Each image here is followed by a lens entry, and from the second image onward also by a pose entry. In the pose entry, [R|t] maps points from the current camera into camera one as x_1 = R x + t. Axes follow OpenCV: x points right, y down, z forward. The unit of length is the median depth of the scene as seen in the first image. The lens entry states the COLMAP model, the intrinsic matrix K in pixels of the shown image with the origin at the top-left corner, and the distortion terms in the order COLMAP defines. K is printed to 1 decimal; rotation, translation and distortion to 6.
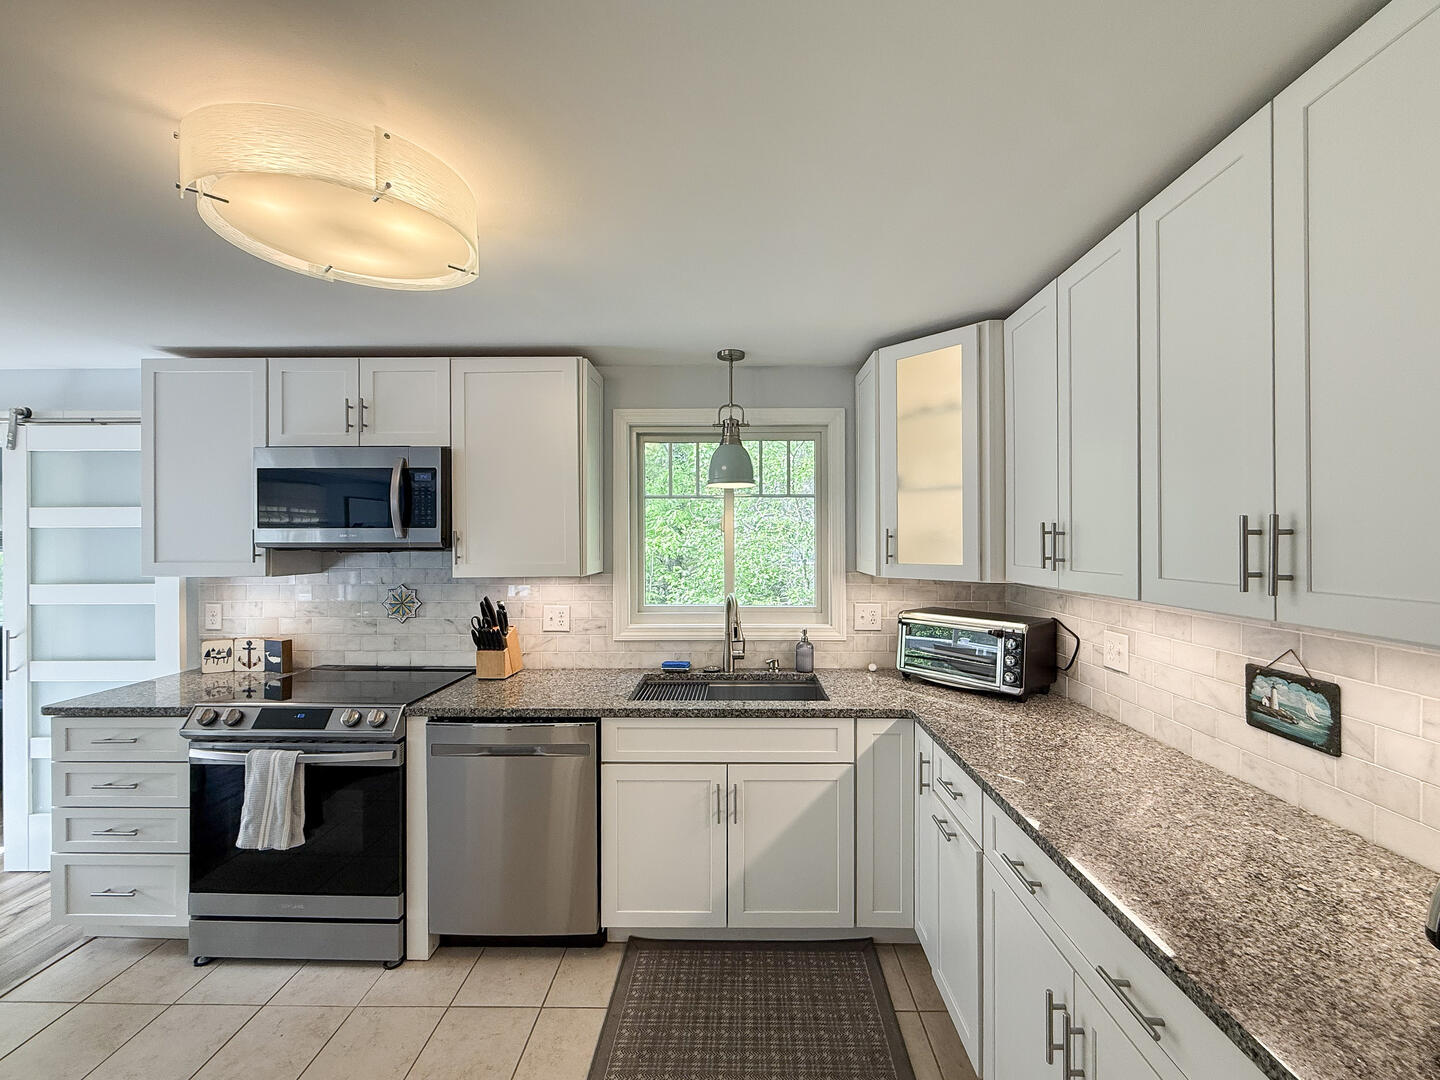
lens RADIAL K [[588.5, 0, 727.1], [0, 588.5, 535.3], [0, 0, 1]] dist [-0.001519, -0.000099]
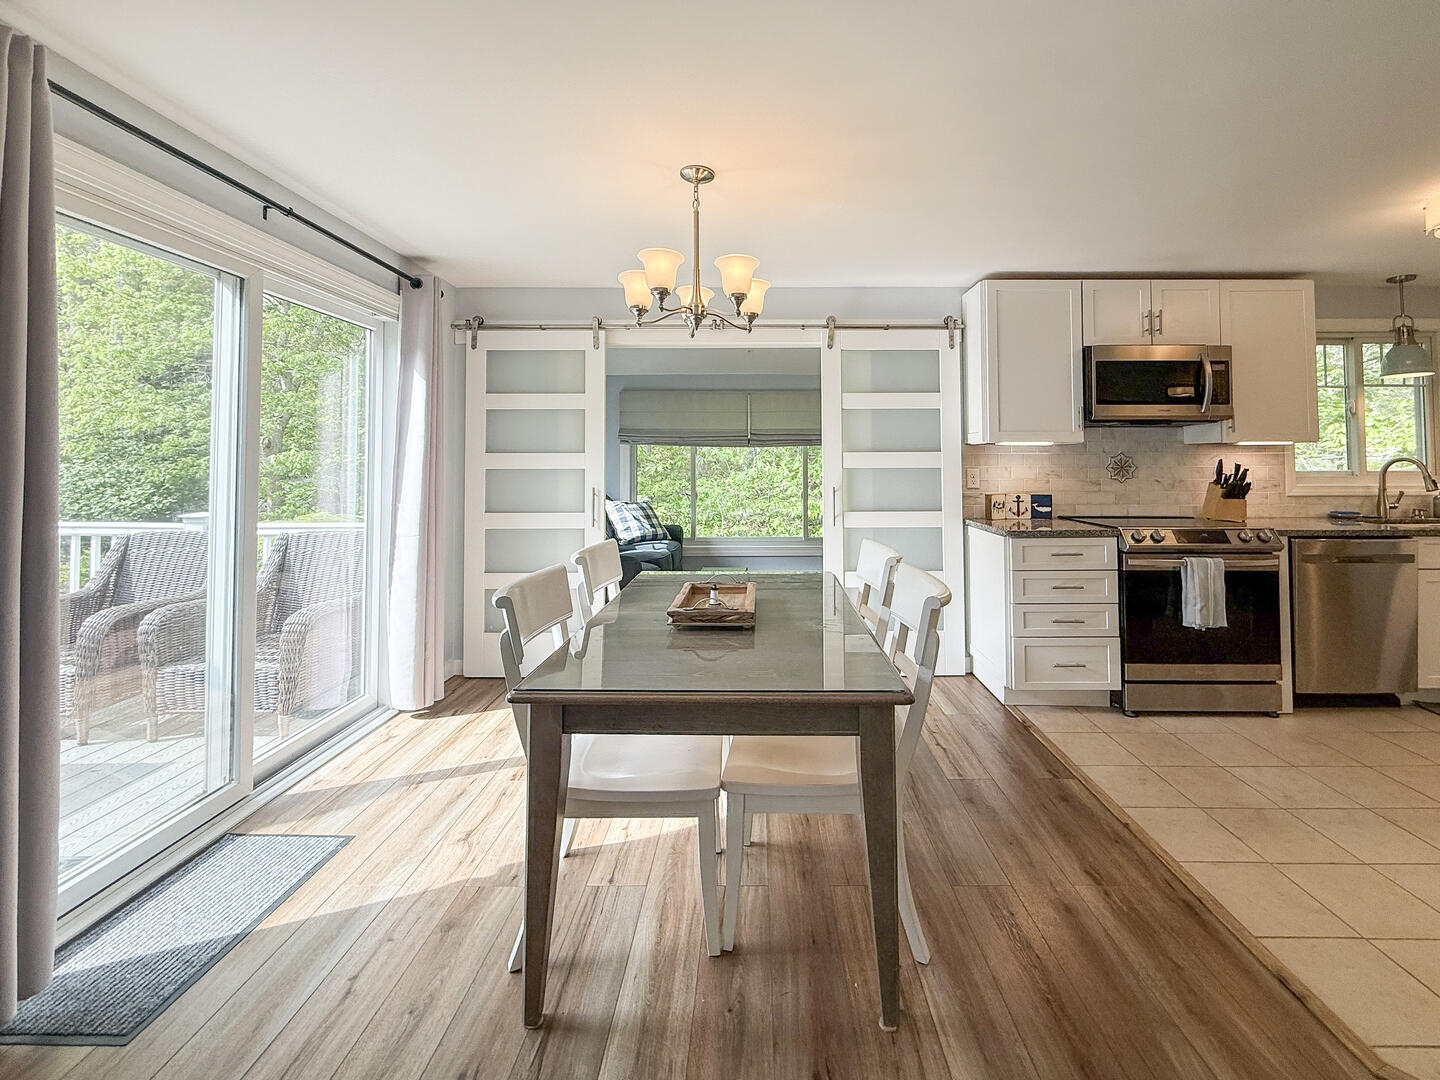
lens RADIAL K [[634.2, 0, 747.4], [0, 634.2, 438.4], [0, 0, 1]] dist [0.001163, 0.000158]
pose [[0.999888, 0.000082, 0.014964, -1.576064], [0.000335, 0.999611, -0.027888, 0.101935], [-0.014961, 0.027890, 0.999499, -0.433346]]
